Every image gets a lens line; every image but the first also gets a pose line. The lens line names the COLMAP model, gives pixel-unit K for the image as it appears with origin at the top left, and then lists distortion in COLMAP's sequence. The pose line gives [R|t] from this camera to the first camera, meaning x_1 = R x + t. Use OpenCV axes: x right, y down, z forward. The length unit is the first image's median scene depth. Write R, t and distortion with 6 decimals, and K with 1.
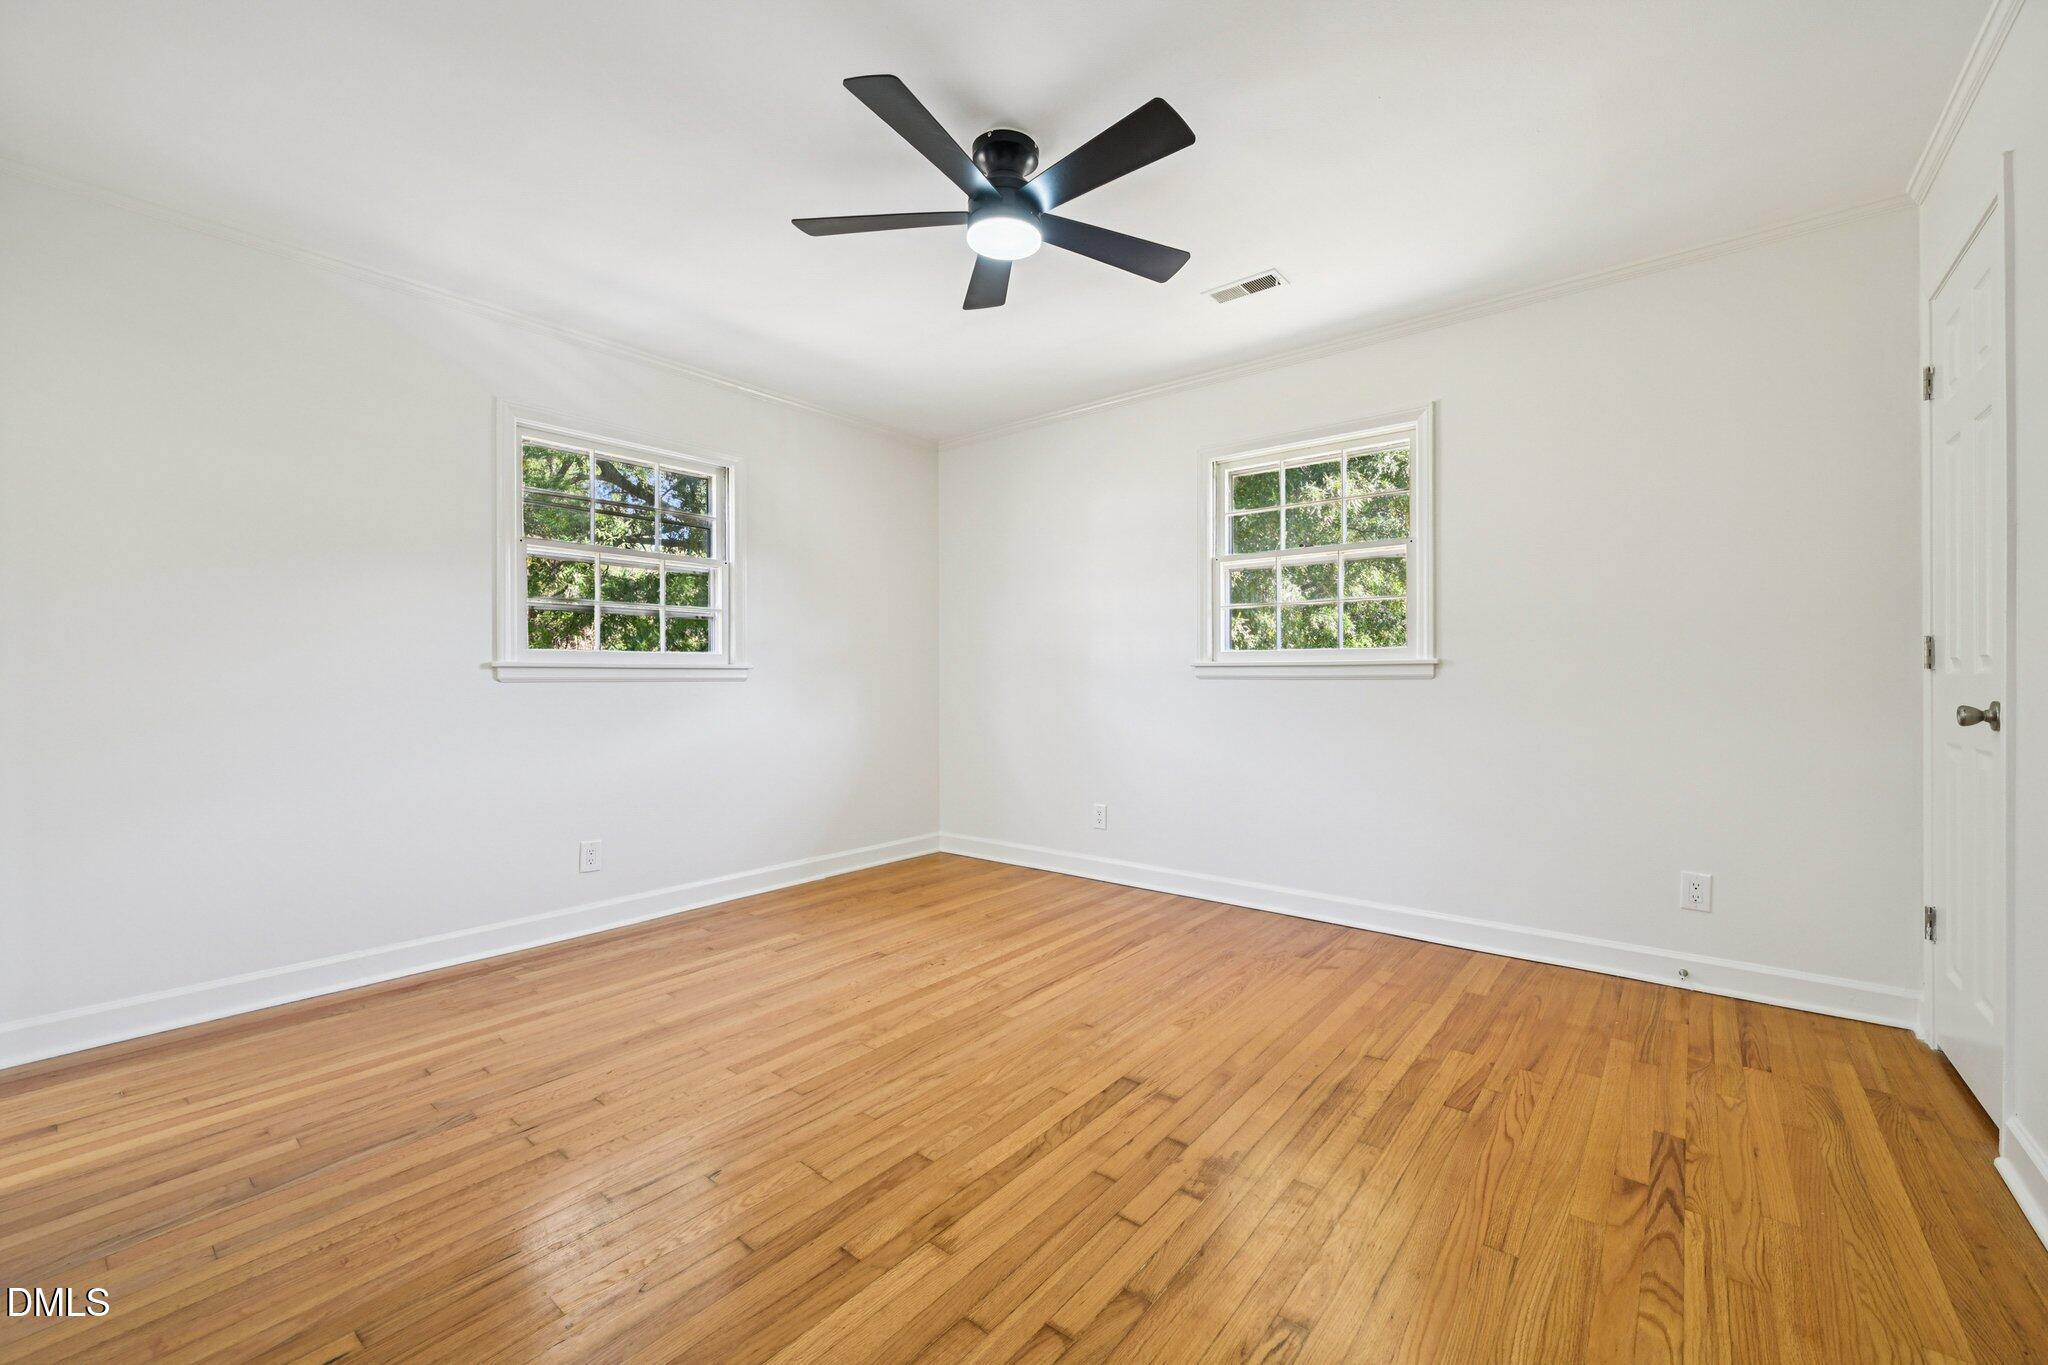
lens RADIAL K [[827.6, 0, 1020.1], [0, 827.6, 694.6], [0, 0, 1]] dist [-0.002138, -0.000185]
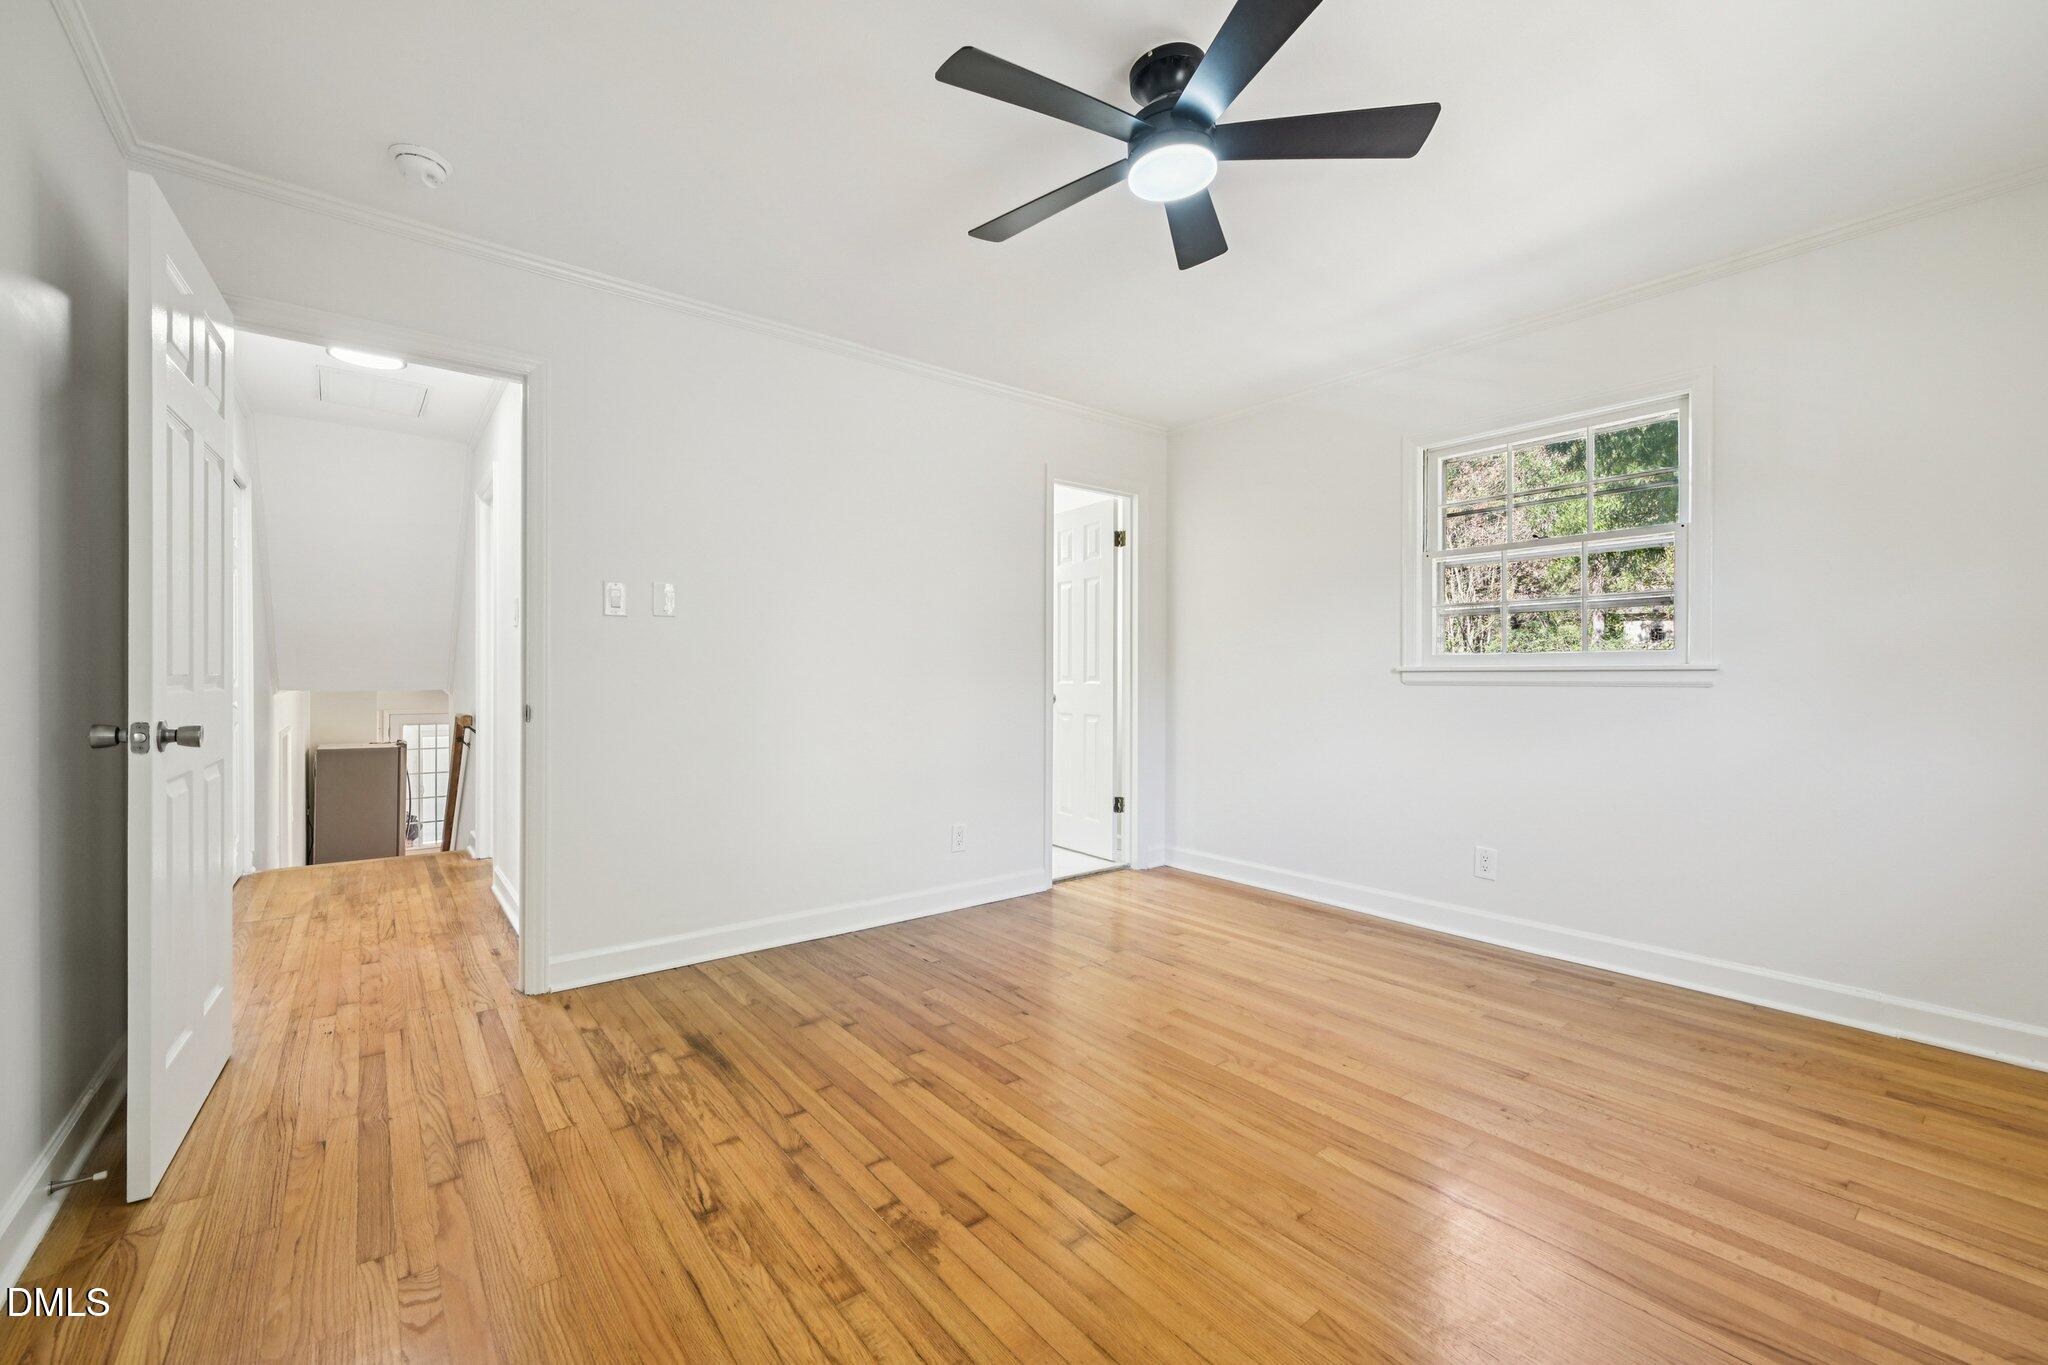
lens RADIAL K [[827.6, 0, 1020.1], [0, 827.6, 694.6], [0, 0, 1]] dist [-0.002138, -0.000185]
pose [[-0.215833, 0.019789, -0.976230, 0.695795], [-0.021689, 0.999451, 0.025055, -0.021857], [0.976189, 0.026581, -0.215285, 0.834741]]
